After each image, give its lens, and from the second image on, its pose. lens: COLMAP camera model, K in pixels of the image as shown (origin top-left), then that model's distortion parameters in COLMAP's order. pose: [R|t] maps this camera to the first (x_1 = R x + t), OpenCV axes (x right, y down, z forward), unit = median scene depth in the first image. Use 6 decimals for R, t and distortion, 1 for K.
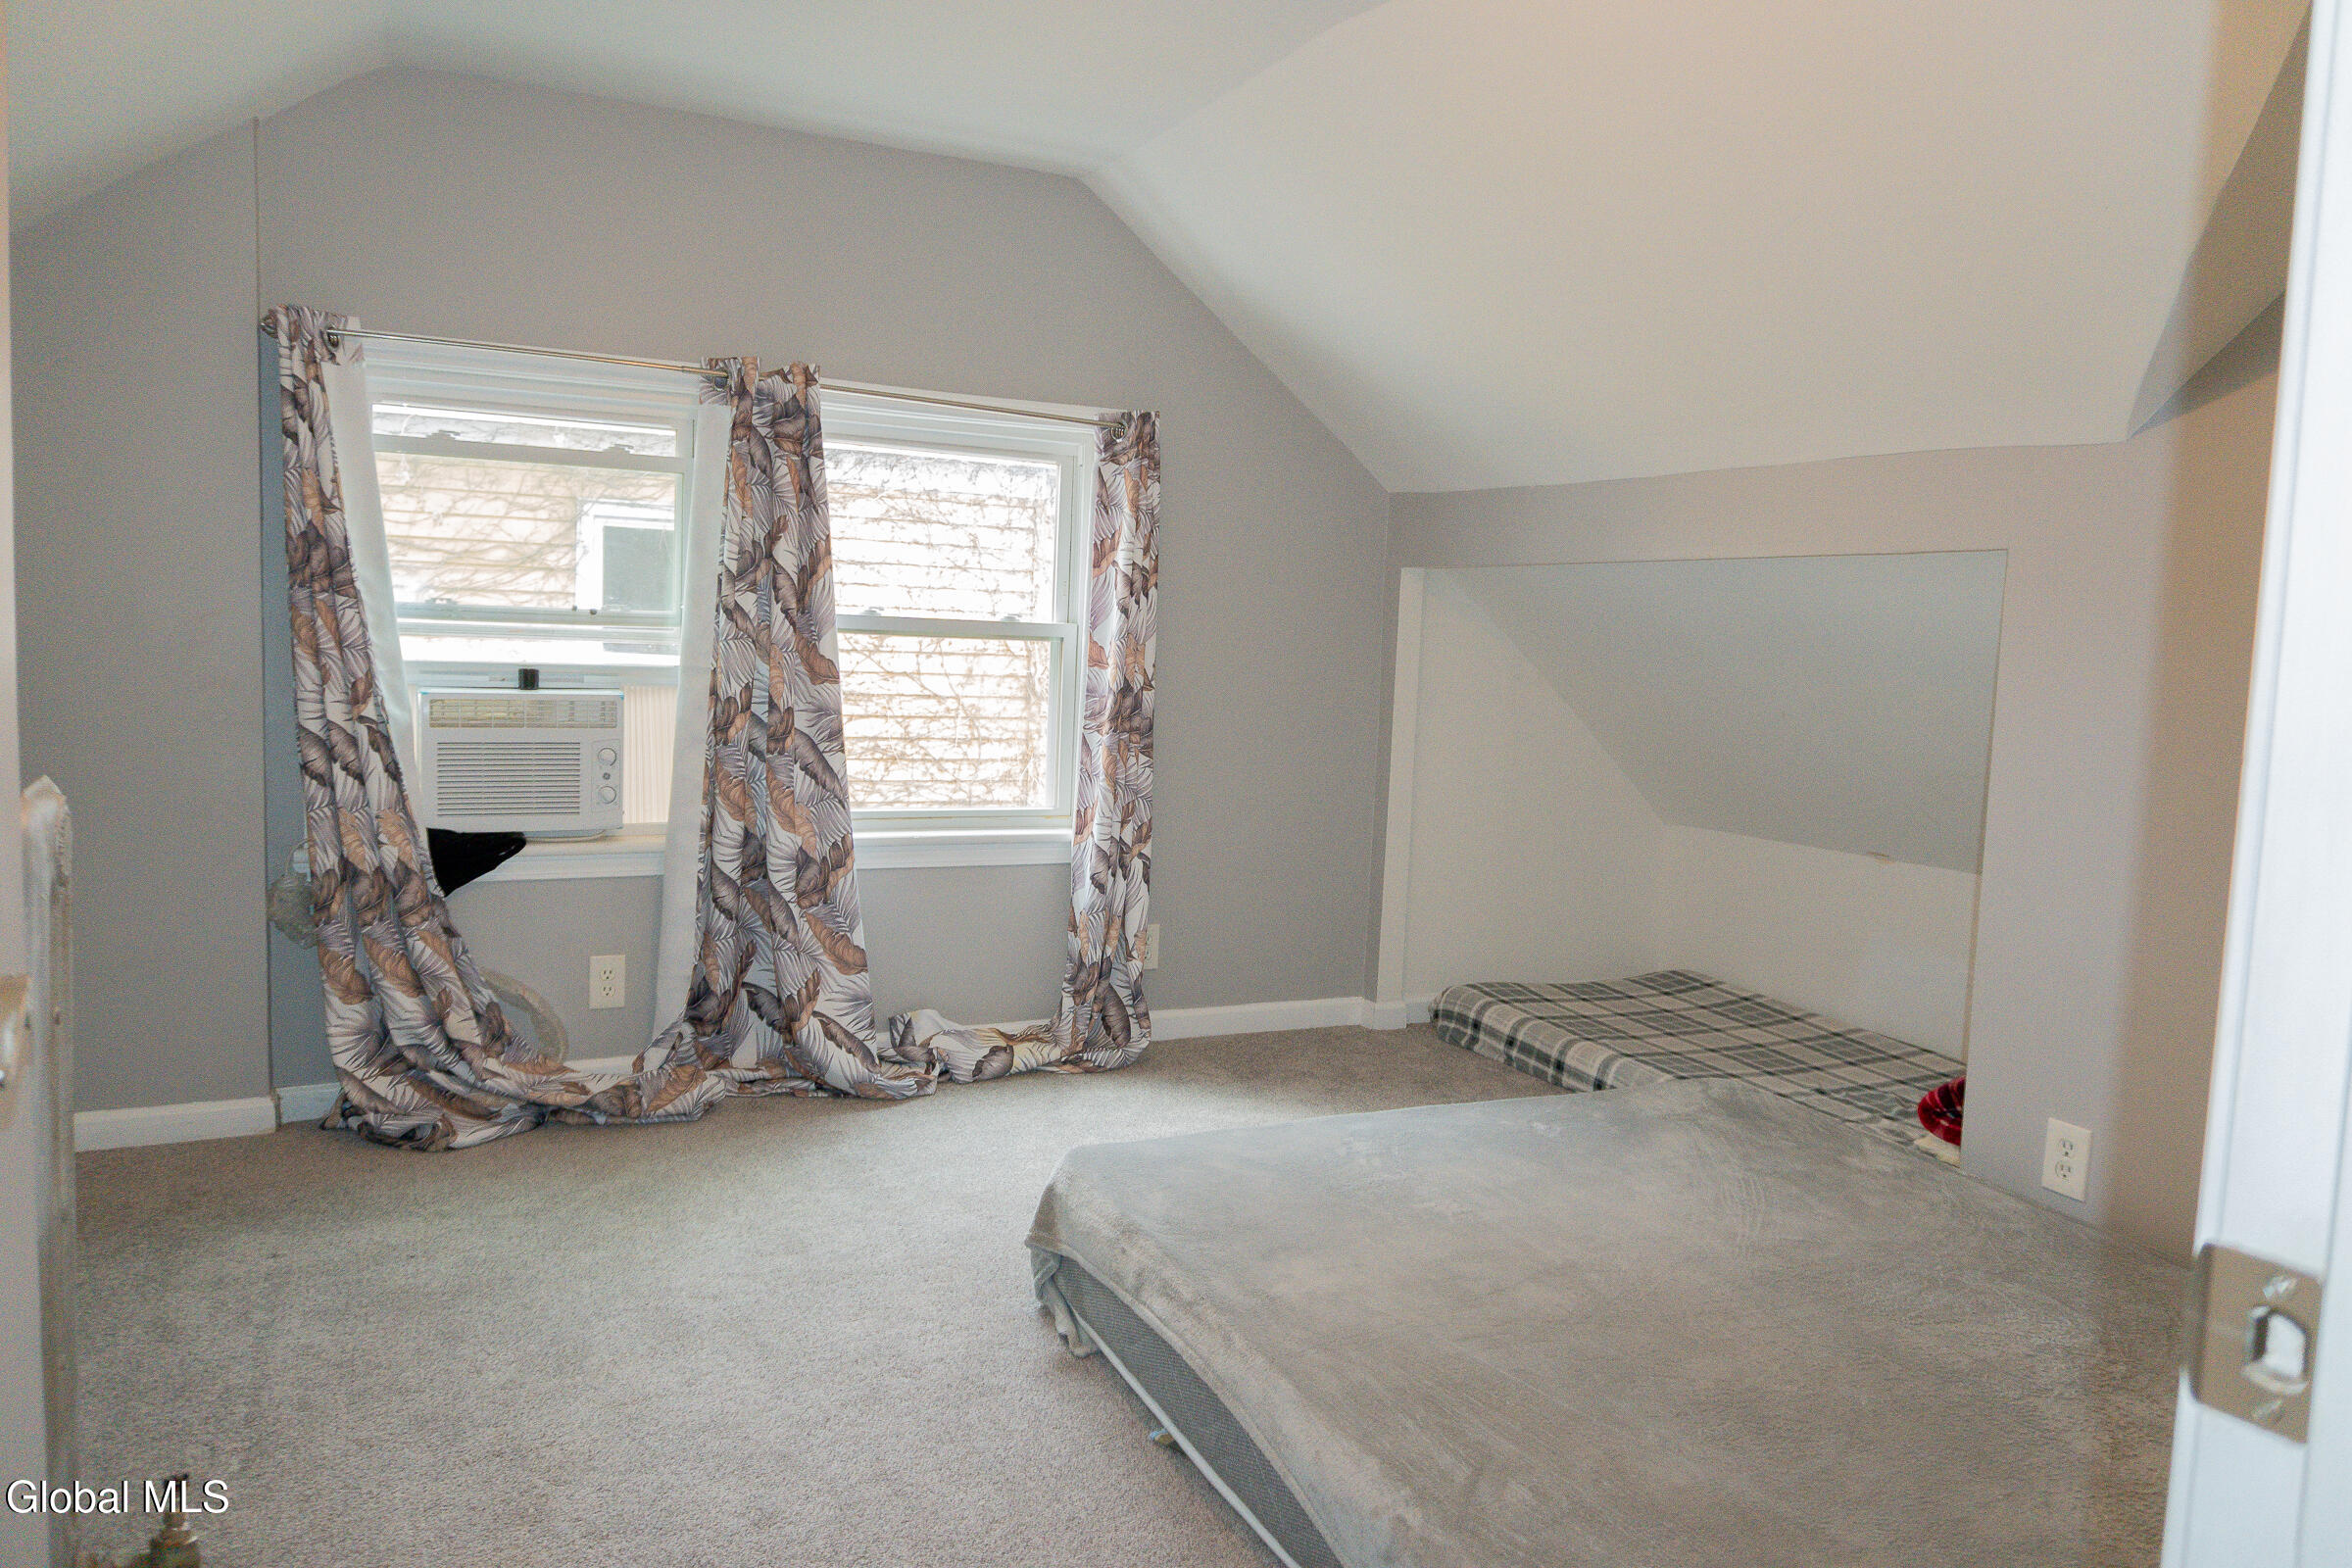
lens RADIAL K [[1550.4, 0, 1176.0], [0, 1550.4, 784.0], [0, 0, 1]] dist [-0.031810, 0.002996]
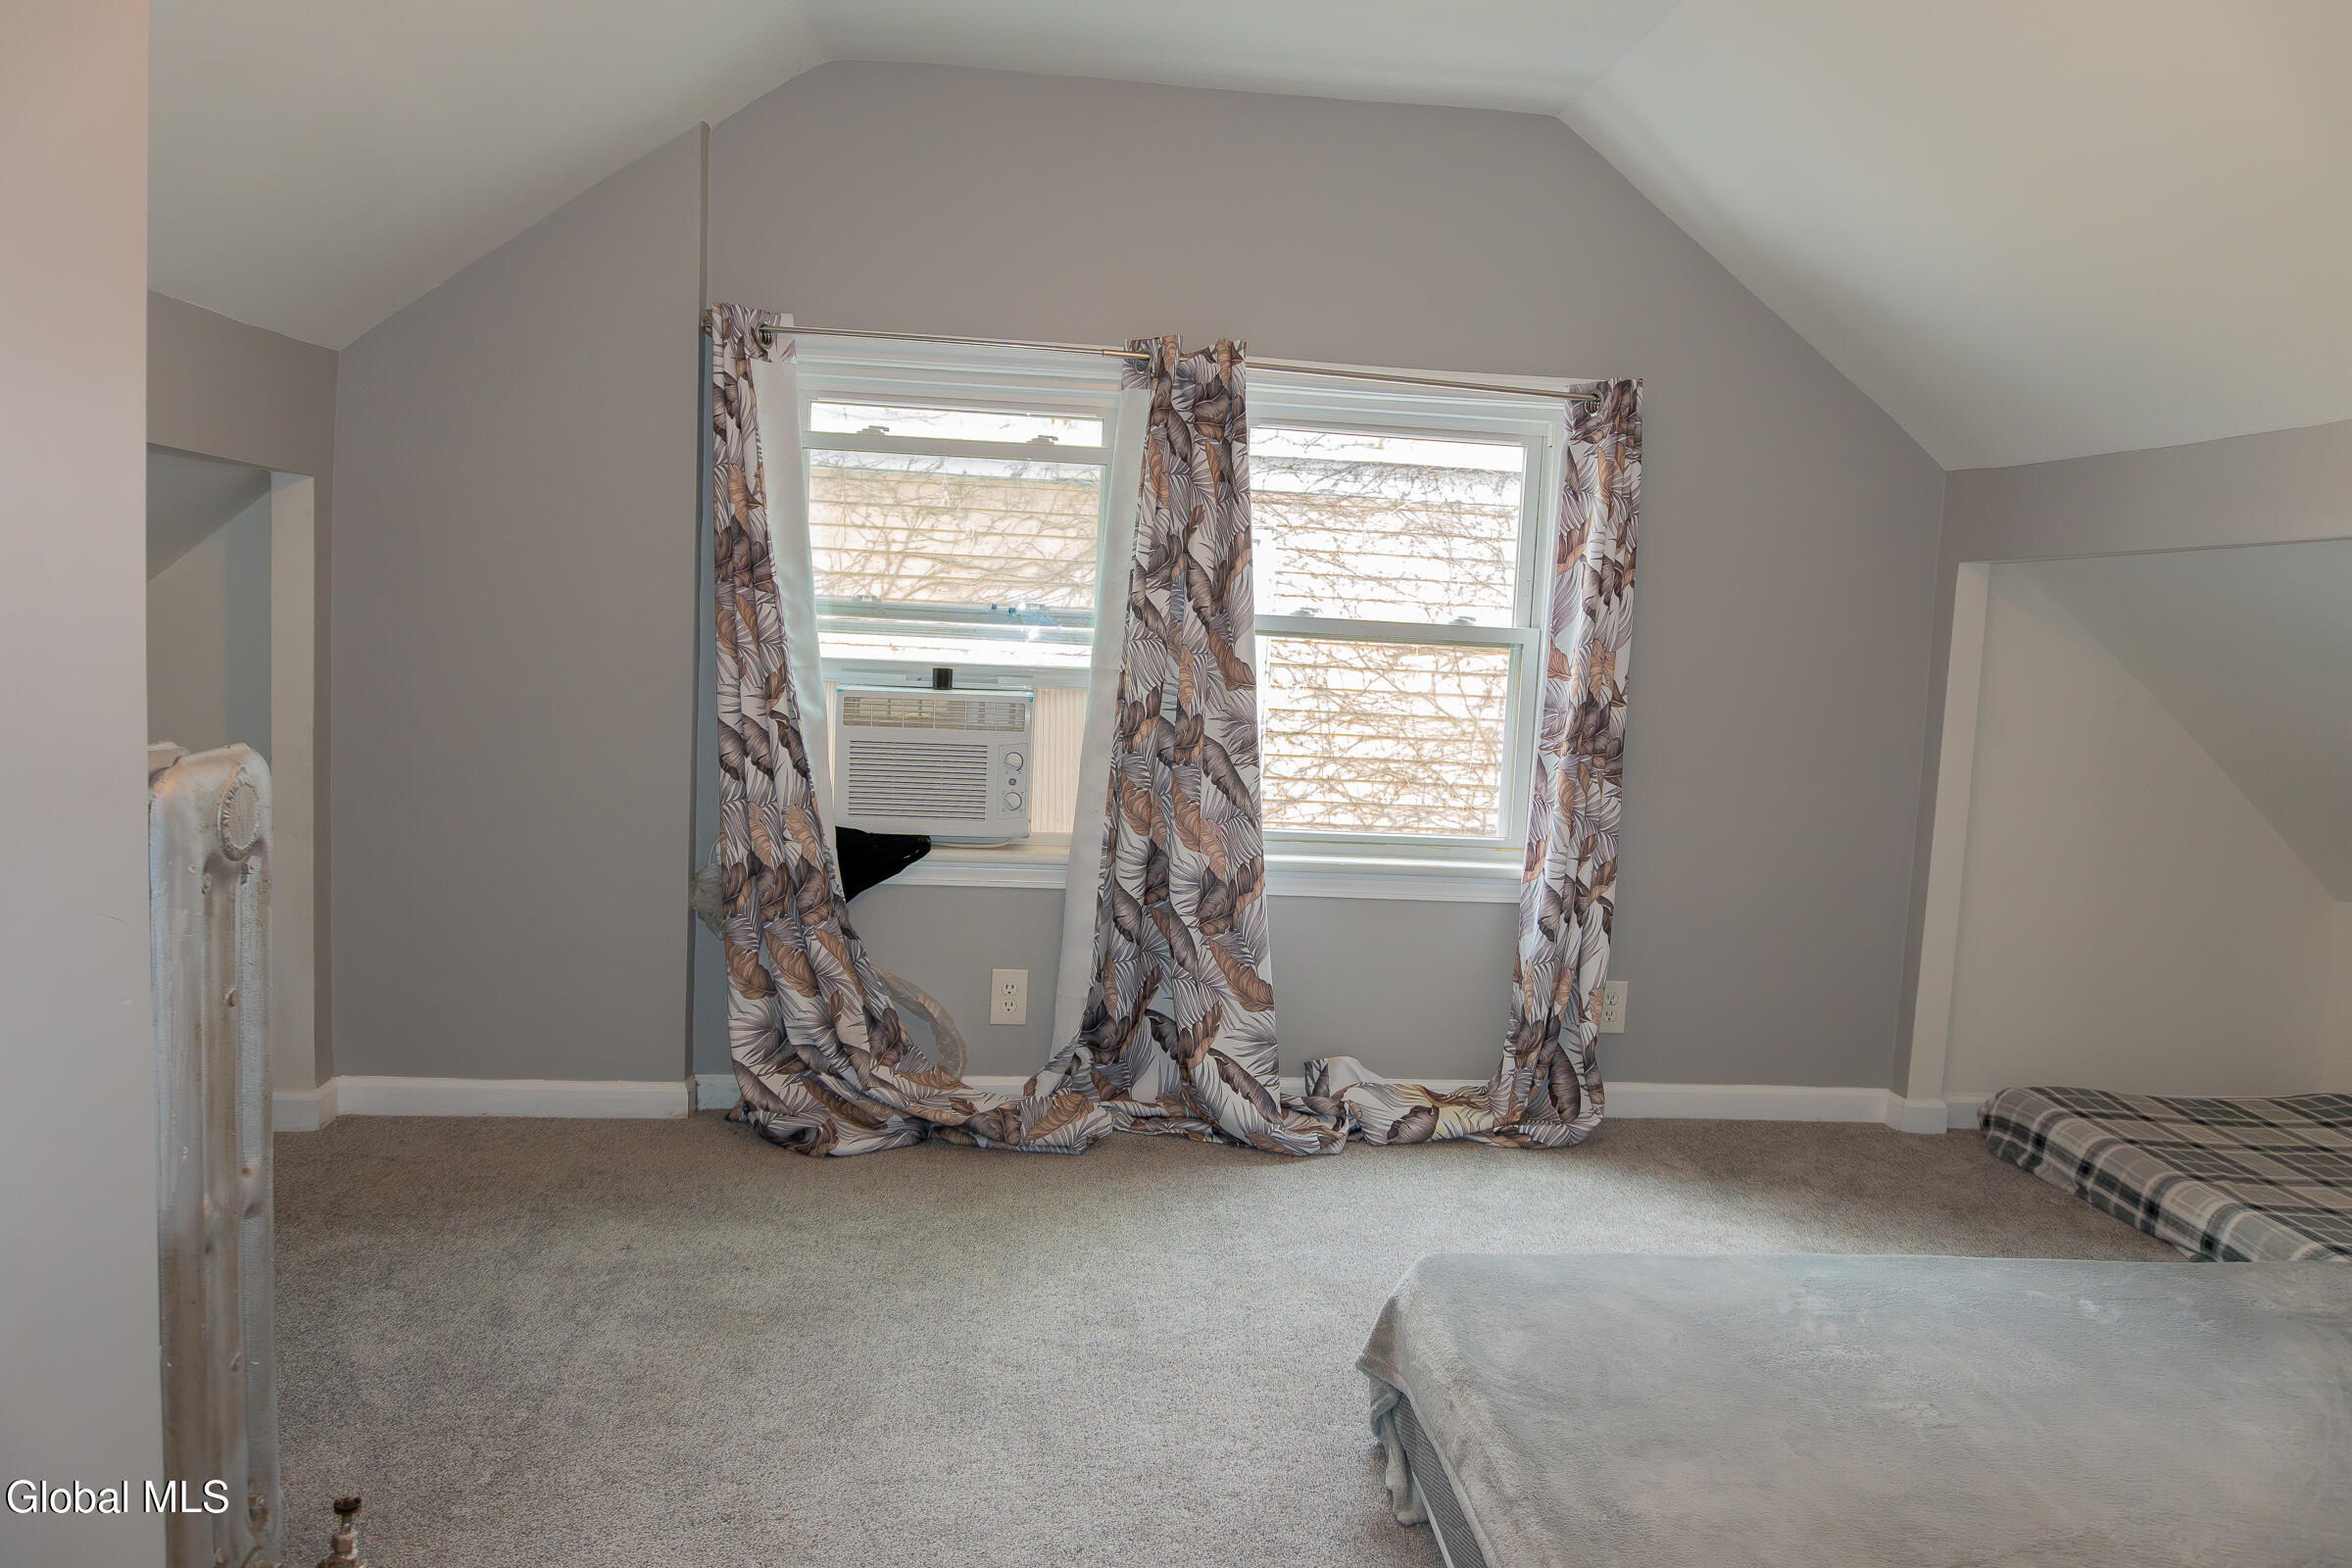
lens RADIAL K [[1550.4, 0, 1176.0], [0, 1550.4, 784.0], [0, 0, 1]] dist [-0.031810, 0.002996]
pose [[0.935486, 0.037873, -0.351329, 0.061973], [-0.044122, 0.998978, -0.009794, 0.001287], [0.350599, 0.024664, 0.936201, 0.136606]]
